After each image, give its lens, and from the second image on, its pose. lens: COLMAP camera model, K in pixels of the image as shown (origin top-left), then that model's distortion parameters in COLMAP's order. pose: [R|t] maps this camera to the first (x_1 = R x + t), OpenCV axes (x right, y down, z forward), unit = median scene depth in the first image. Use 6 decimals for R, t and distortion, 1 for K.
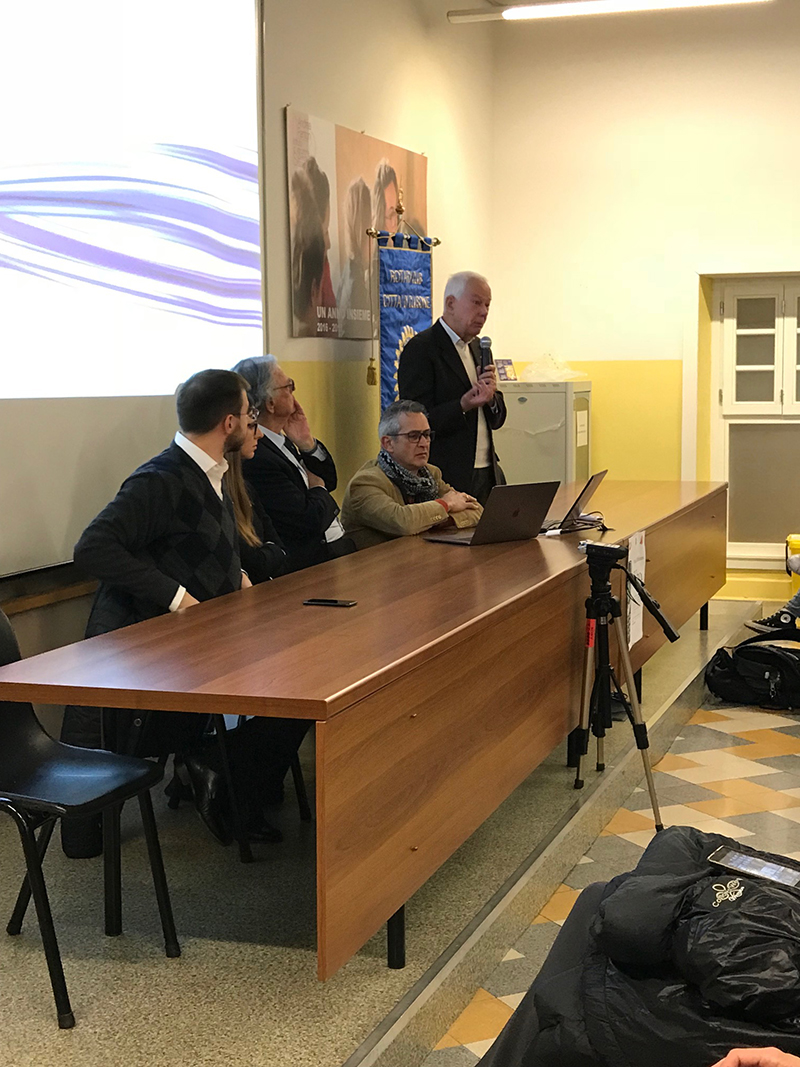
lens RADIAL K [[1677.2, 0, 432.8], [0, 1677.2, 533.8], [0, 0, 1]] dist [0.135744, 0.000000]
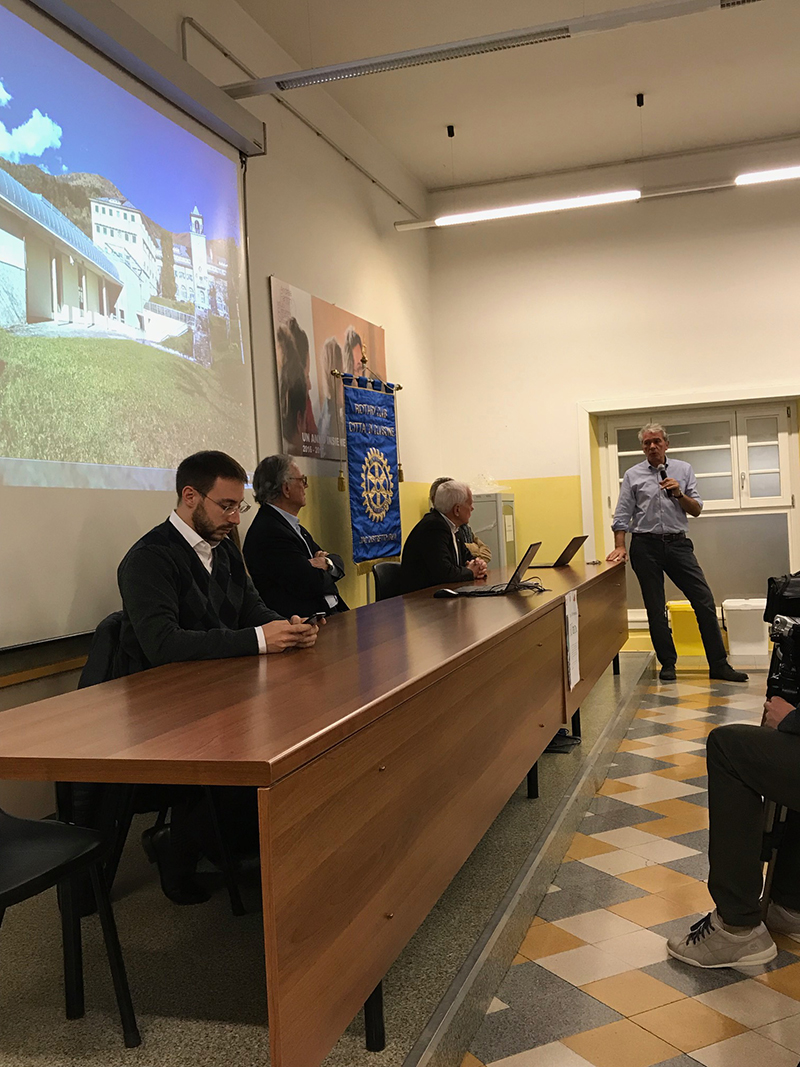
lens RADIAL K [[1083.7, 0, 419.4], [0, 1083.7, 528.3], [0, 0, 1]] dist [0.013183, 0.000000]
pose [[0.998776, -0.045975, 0.018258, 0.002029], [0.047444, 0.994774, -0.090411, 0.015577], [-0.014006, 0.091167, 0.995737, 0.192296]]
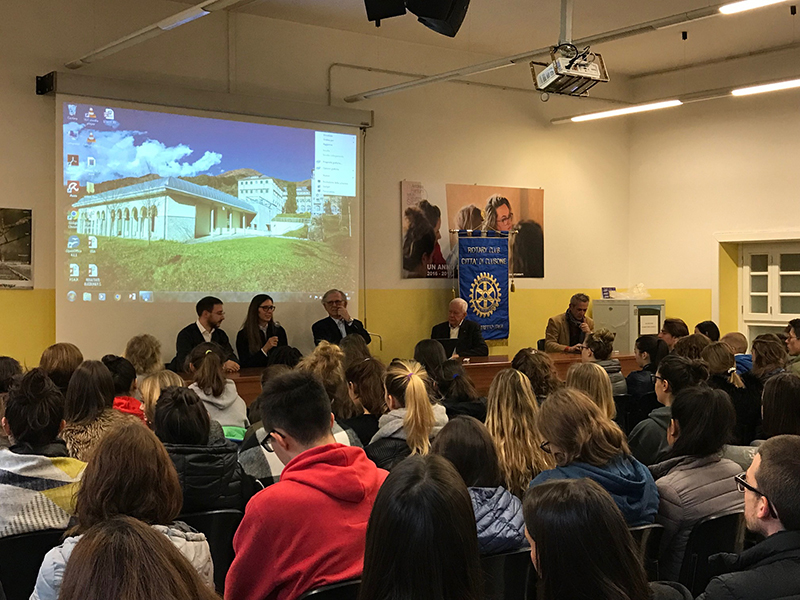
lens RADIAL K [[1136.7, 0, 404.8], [0, 1136.7, 305.3], [0, 0, 1]] dist [0.034359, 0.000000]
pose [[0.820740, 0.018085, -0.571016, 0.786952], [-0.062884, 0.996285, -0.058833, 0.010084], [0.567831, 0.084194, 0.818828, -0.257830]]
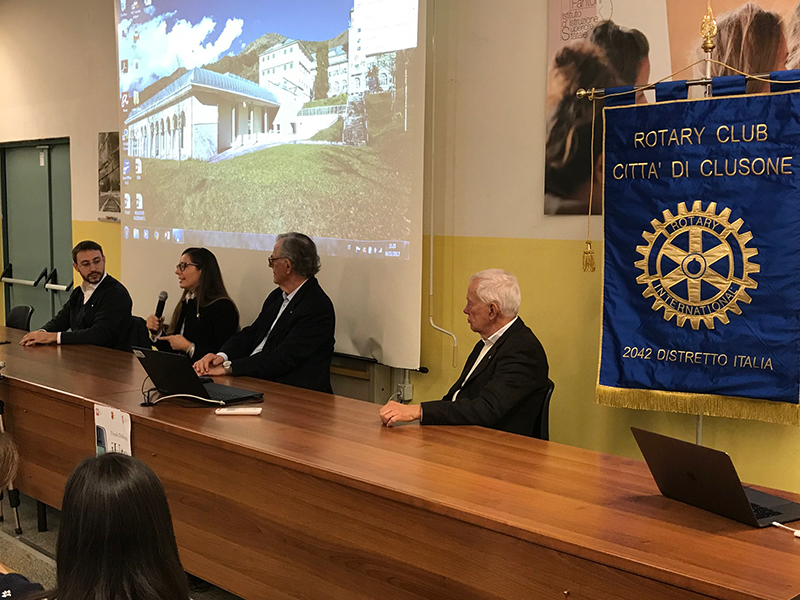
lens RADIAL K [[1029.0, 0, 397.2], [0, 1029.0, 294.6], [0, 0, 1]] dist [0.061312, 0.000000]
pose [[-0.488391, 0.082708, -0.868697, 0.487124], [-0.087849, 0.985781, 0.143245, -0.147882], [0.868192, 0.146274, -0.474180, 1.195947]]
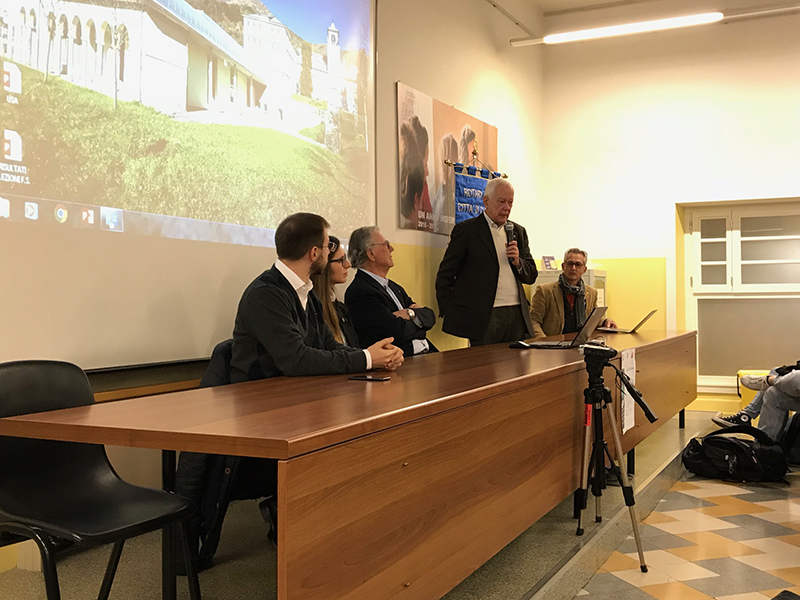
lens RADIAL K [[905.9, 0, 397.7], [0, 905.9, 297.6], [0, 0, 1]] dist [0.013724, 0.000000]
pose [[0.989141, -0.001582, -0.146964, 0.035266], [-0.013018, 0.995069, -0.098329, 0.027298], [0.146395, 0.099174, 0.984242, 0.187838]]
